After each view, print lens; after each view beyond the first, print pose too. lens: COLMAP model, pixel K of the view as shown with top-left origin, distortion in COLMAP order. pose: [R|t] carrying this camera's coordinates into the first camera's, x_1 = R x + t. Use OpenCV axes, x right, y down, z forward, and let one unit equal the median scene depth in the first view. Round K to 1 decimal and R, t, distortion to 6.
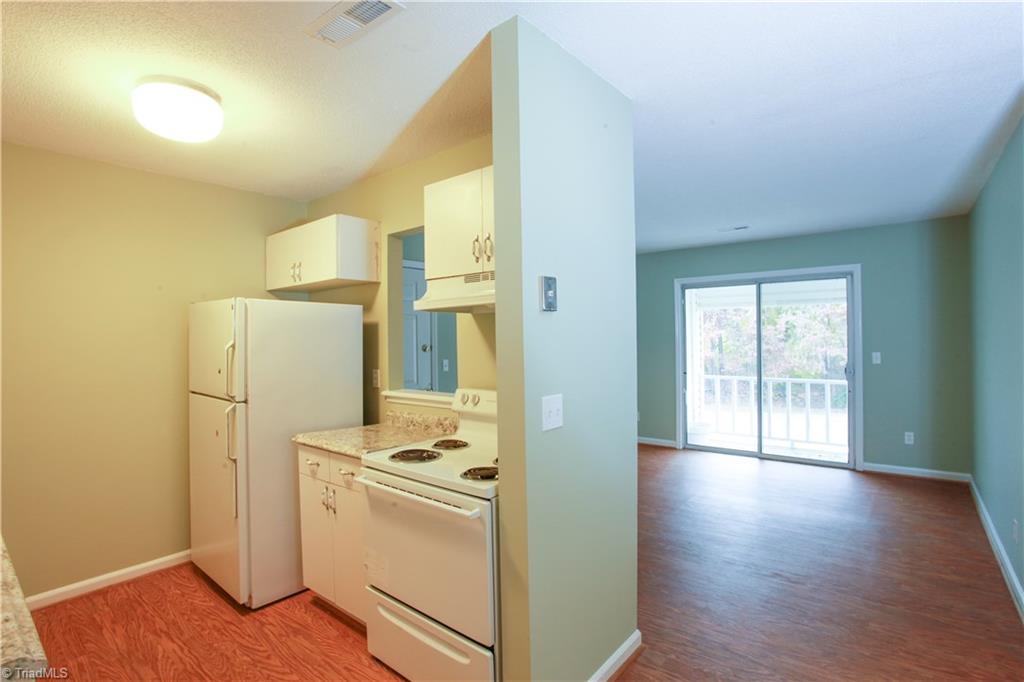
lens RADIAL K [[499.1, 0, 512.0], [0, 499.1, 341.0], [0, 0, 1]] dist [-0.077387, 0.032269]
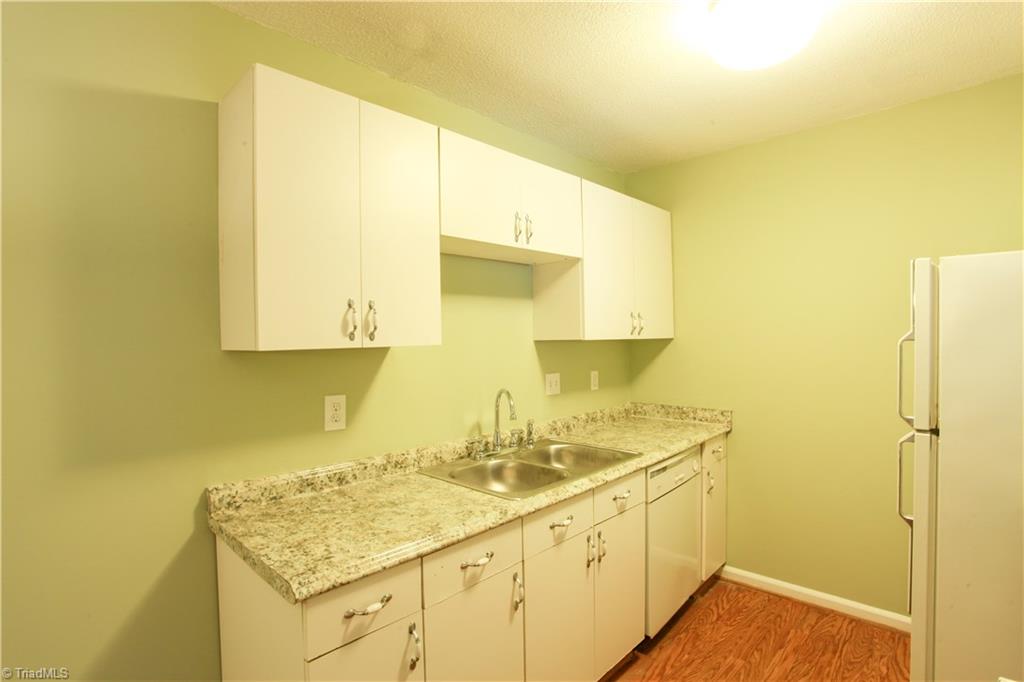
lens RADIAL K [[499.1, 0, 512.0], [0, 499.1, 341.0], [0, 0, 1]] dist [-0.077387, 0.032269]
pose [[-0.073803, 0.021130, -0.997049, 0.070113], [0.011910, 0.999723, 0.020305, -0.003611], [0.997202, -0.010376, -0.074035, 0.543817]]
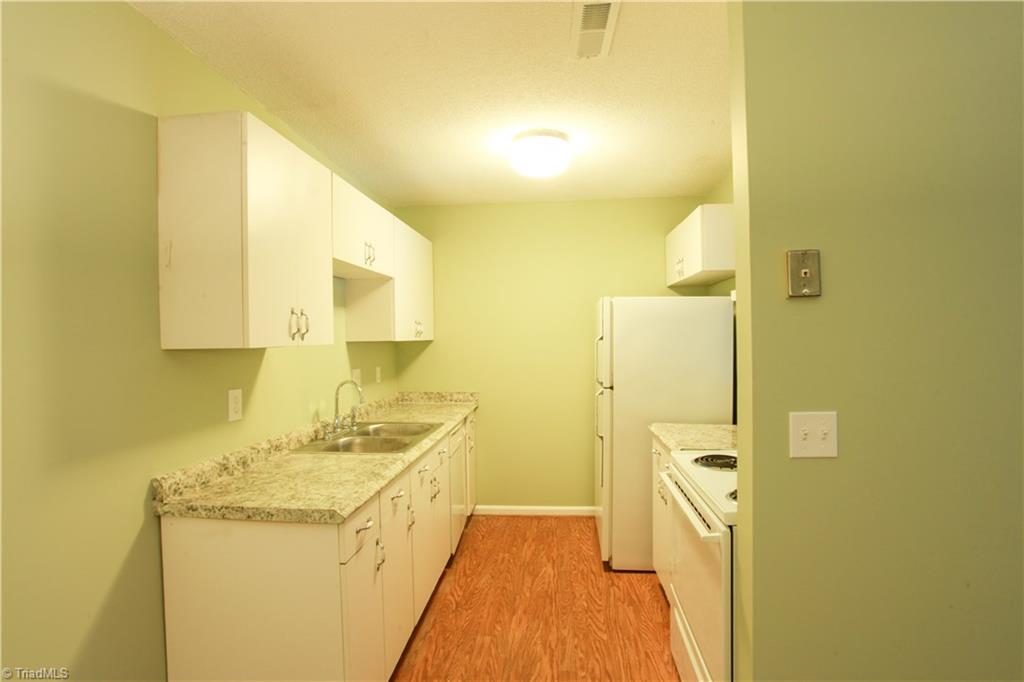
lens RADIAL K [[499.1, 0, 512.0], [0, 499.1, 341.0], [0, 0, 1]] dist [-0.077387, 0.032269]
pose [[0.559707, 0.012973, -0.828589, 0.291108], [0.002233, 0.999850, 0.017162, -0.005515], [0.828687, -0.011456, 0.559594, 0.161846]]
